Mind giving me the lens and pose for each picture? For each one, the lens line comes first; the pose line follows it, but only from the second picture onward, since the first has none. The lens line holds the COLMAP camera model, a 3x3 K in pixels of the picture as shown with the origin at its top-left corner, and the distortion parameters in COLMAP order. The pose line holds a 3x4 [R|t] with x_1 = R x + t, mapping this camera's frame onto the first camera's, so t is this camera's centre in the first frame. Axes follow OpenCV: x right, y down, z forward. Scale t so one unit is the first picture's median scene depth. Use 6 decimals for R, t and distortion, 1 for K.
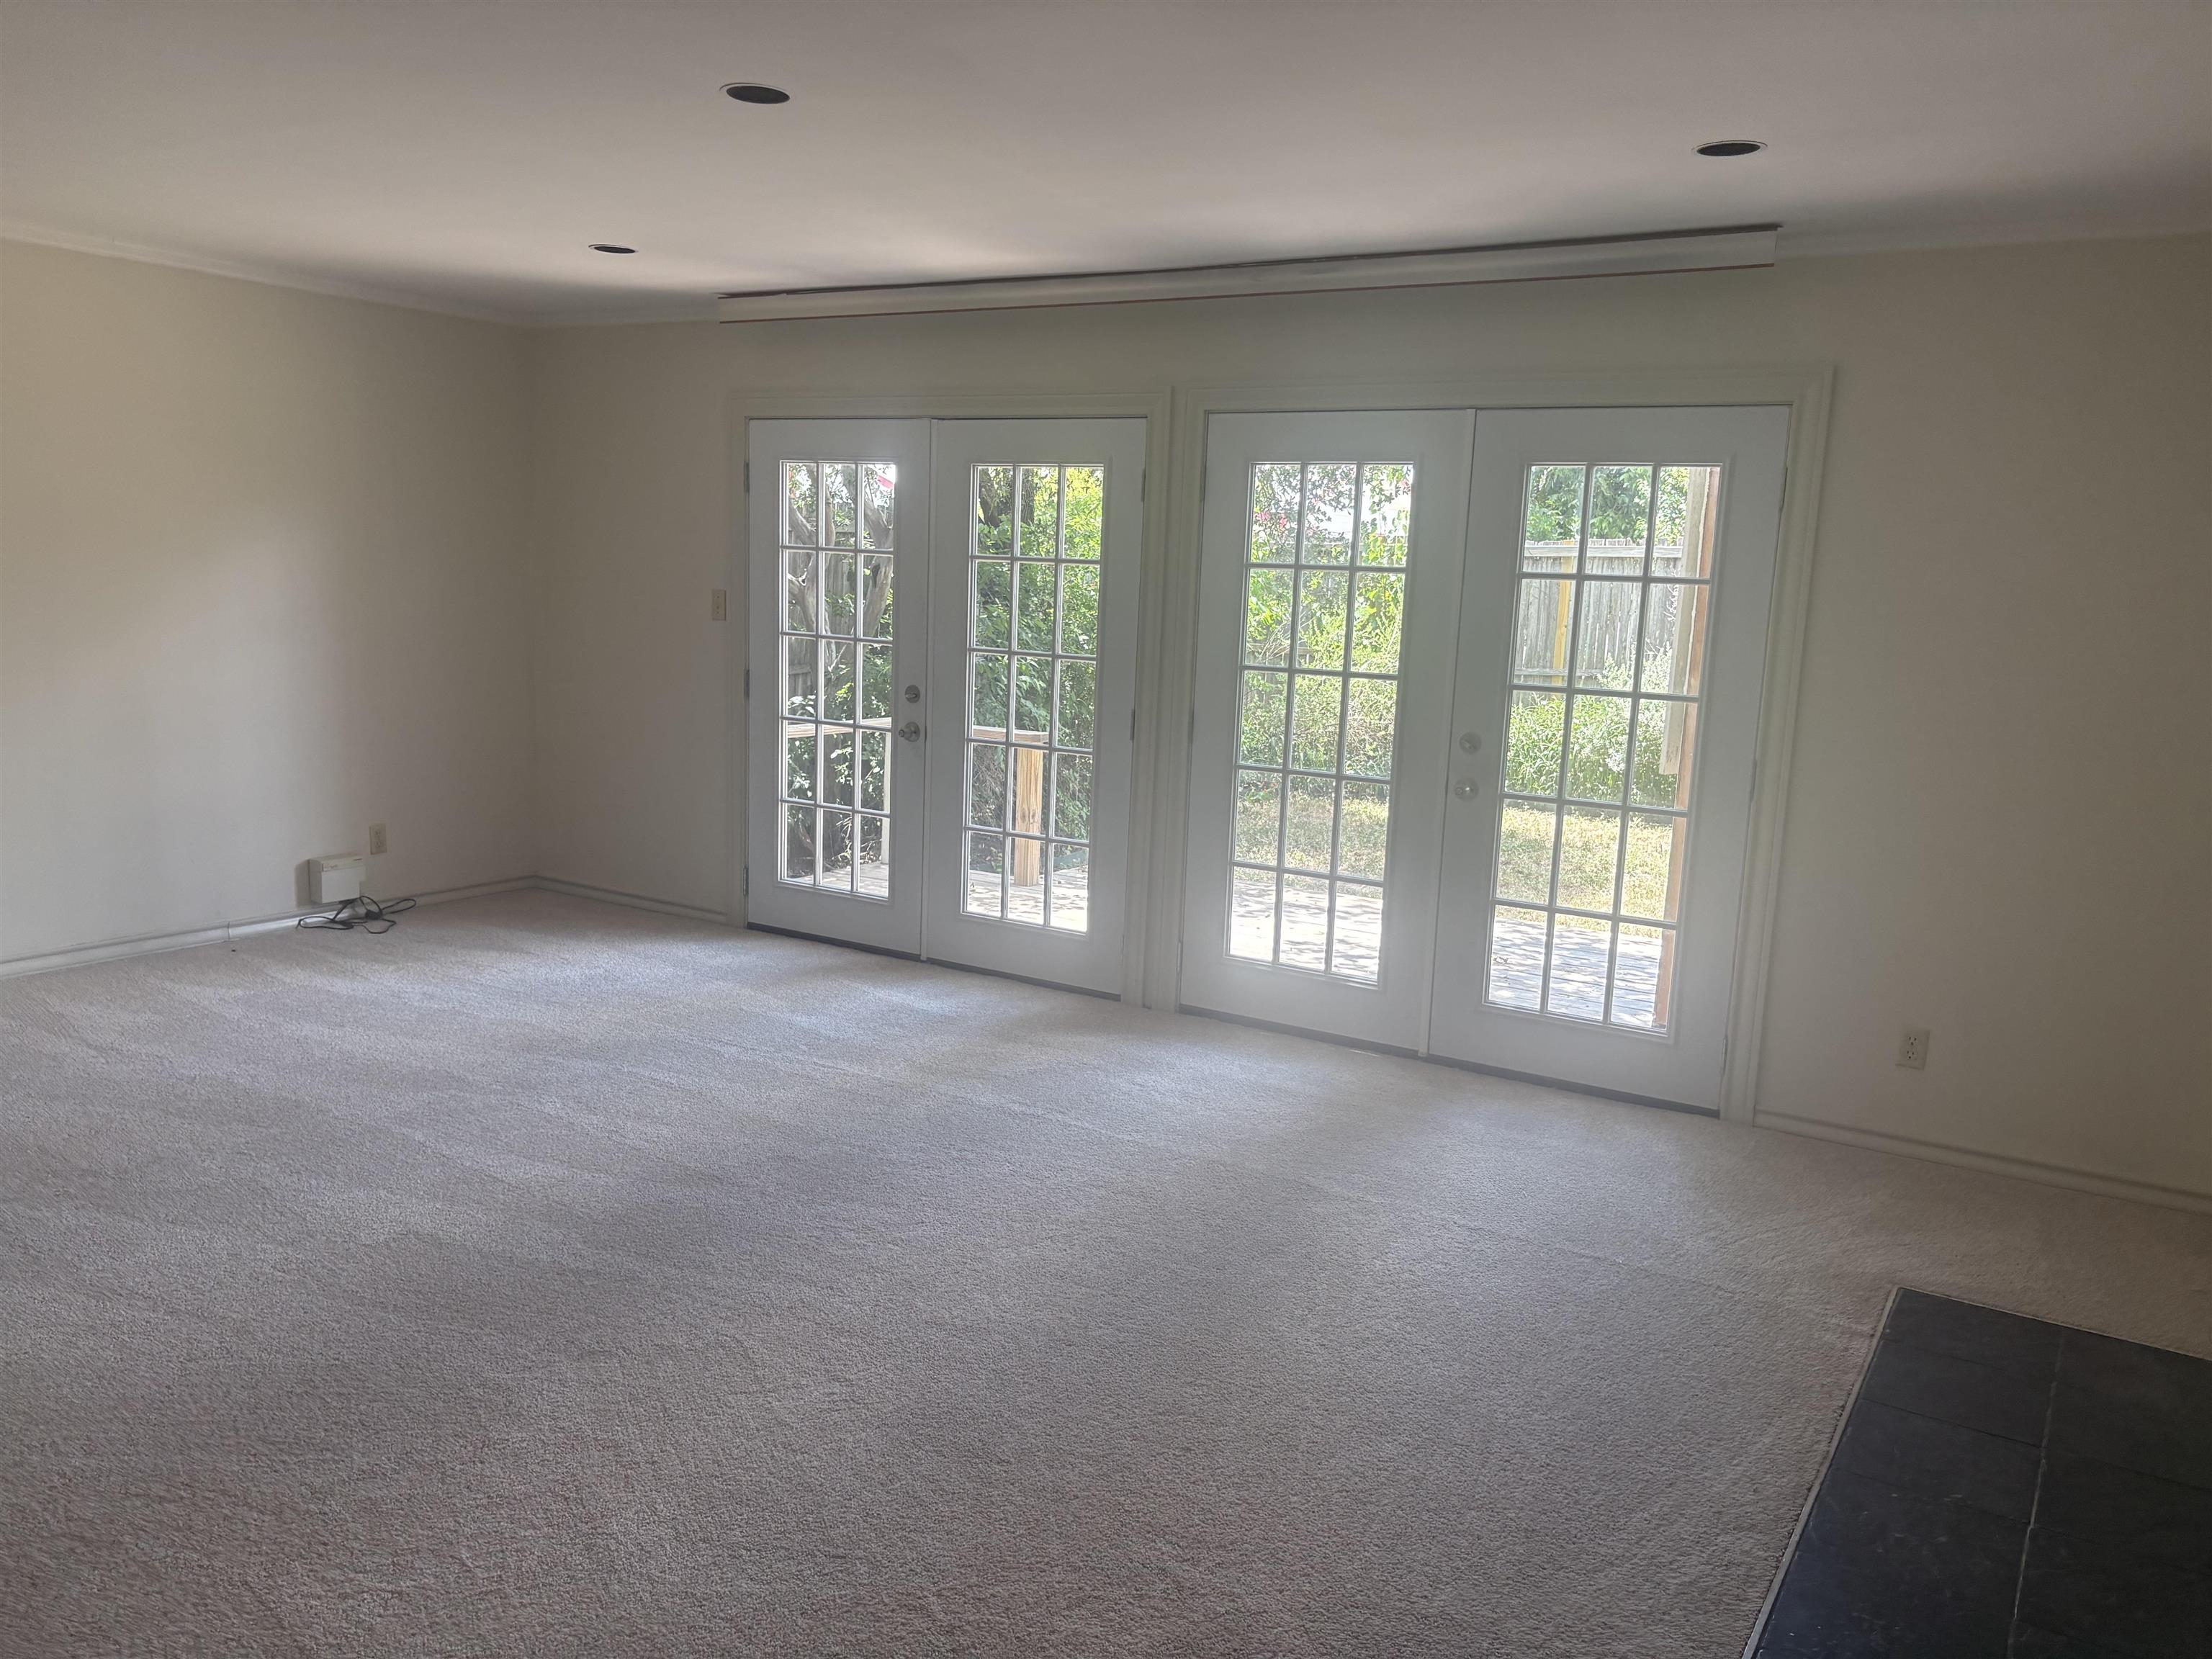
lens RADIAL K [[1681.1, 0, 1110.4], [0, 1681.1, 829.1], [0, 0, 1]] dist [0.033819, -0.045662]
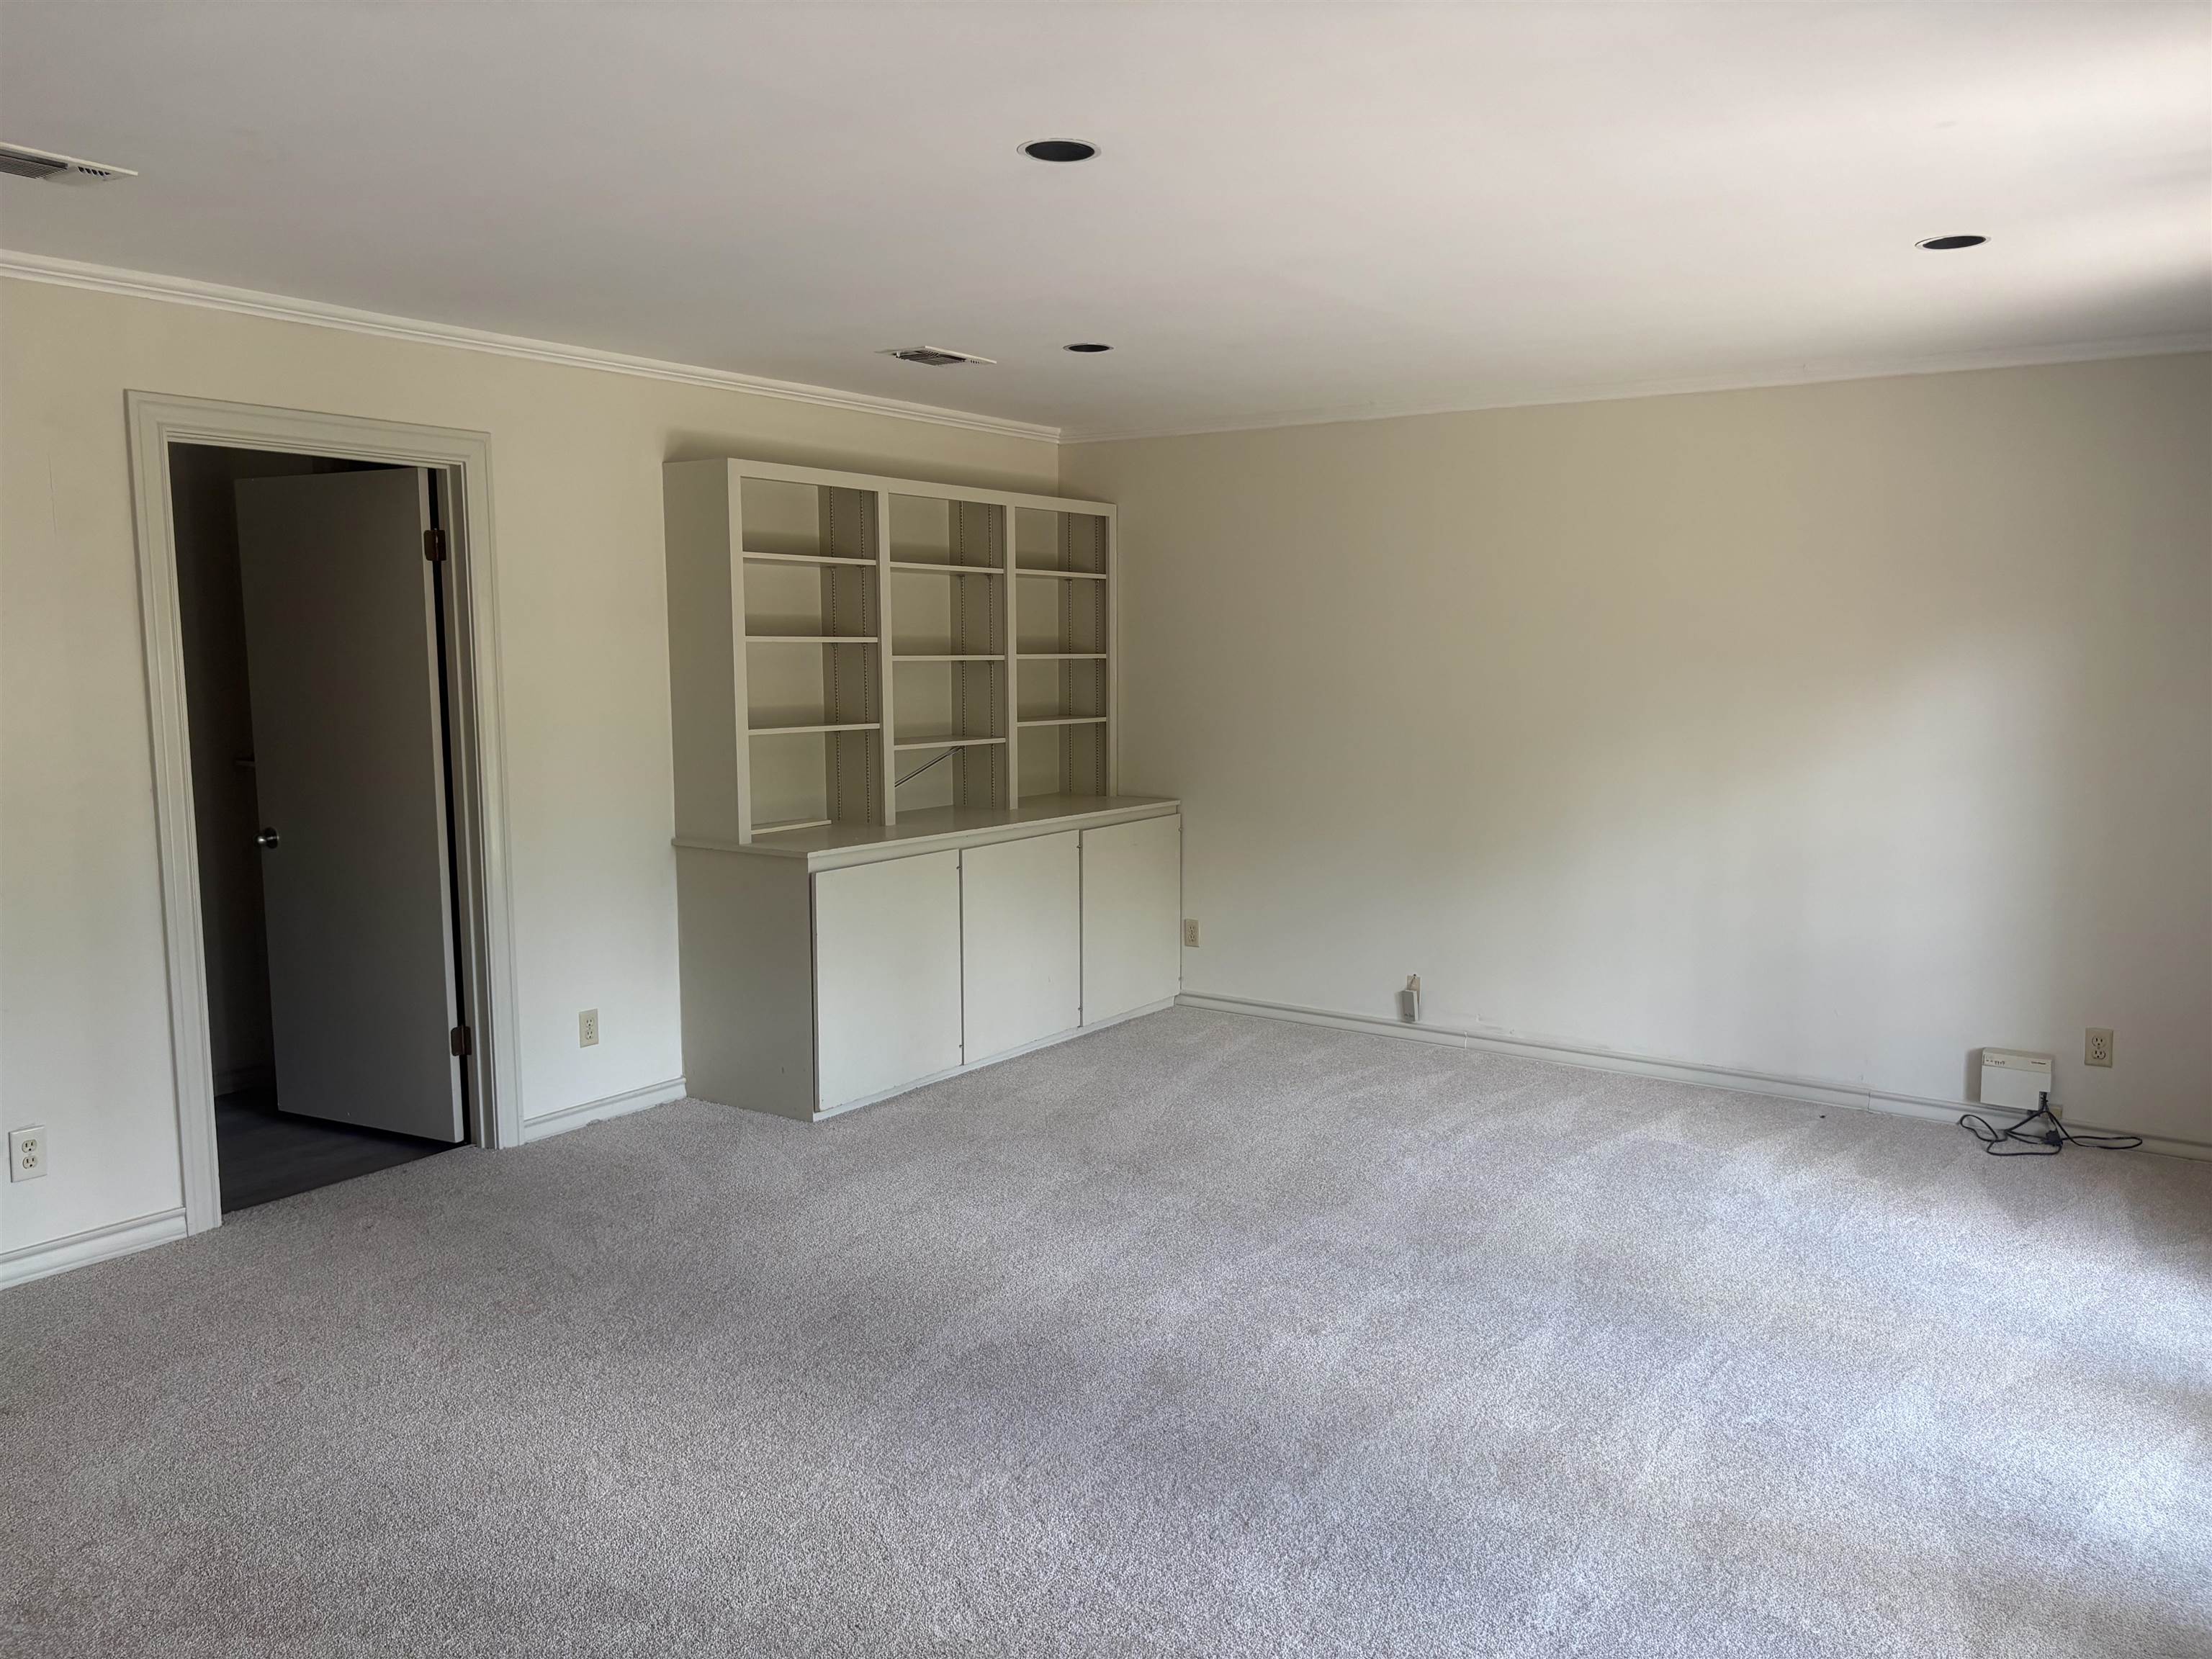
lens RADIAL K [[1681.1, 0, 1111.1], [0, 1681.1, 832.8], [0, 0, 1]] dist [0.033819, -0.045662]
pose [[-0.083417, 0.064220, -0.994443, 0.444201], [-0.157430, 0.984540, 0.076786, -0.096656], [0.984001, 0.162961, -0.072017, 0.742281]]
